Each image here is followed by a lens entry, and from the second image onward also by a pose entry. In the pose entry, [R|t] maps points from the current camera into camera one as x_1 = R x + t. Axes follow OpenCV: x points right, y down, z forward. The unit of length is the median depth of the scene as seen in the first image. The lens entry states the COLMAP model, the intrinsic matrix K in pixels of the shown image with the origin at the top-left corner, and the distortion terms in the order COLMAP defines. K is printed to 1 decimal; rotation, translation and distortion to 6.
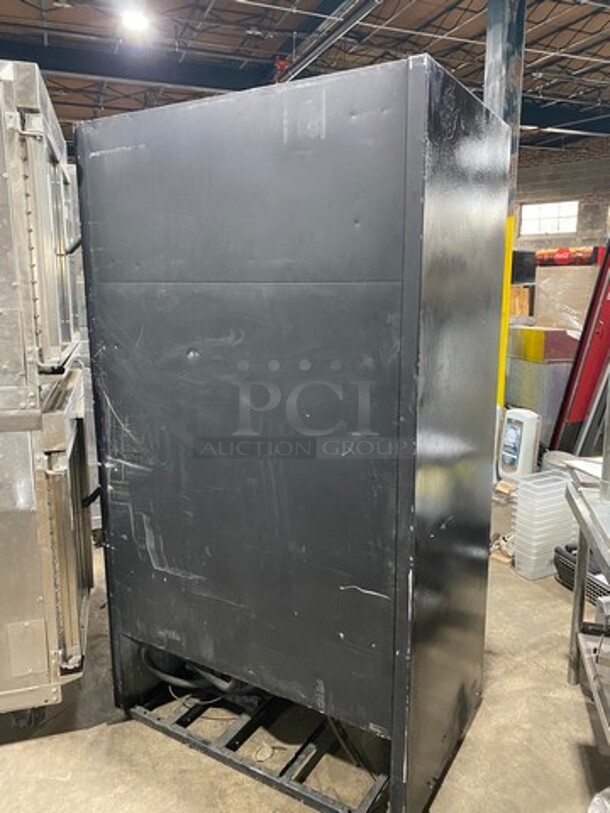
lens RADIAL K [[628.2, 0, 306.5], [0, 628.2, 402.7], [0, 0, 1]] dist [-0.000998, 0.003077]
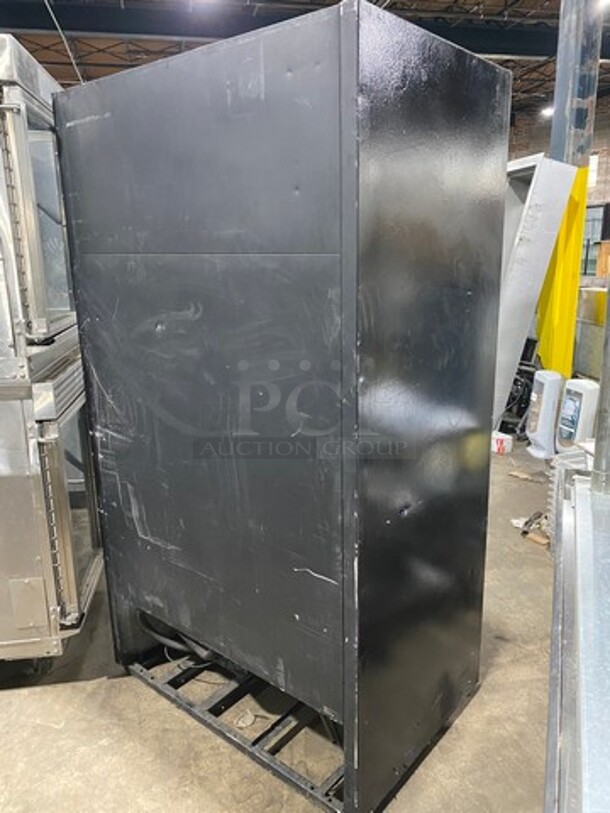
lens RADIAL K [[628.2, 0, 306.5], [0, 628.2, 402.7], [0, 0, 1]] dist [-0.000998, 0.003077]
pose [[0.988024, 0.021865, -0.152746, 0.179748], [-0.012075, 0.997830, 0.064724, -0.023134], [0.153830, -0.062105, 0.986144, 0.046159]]
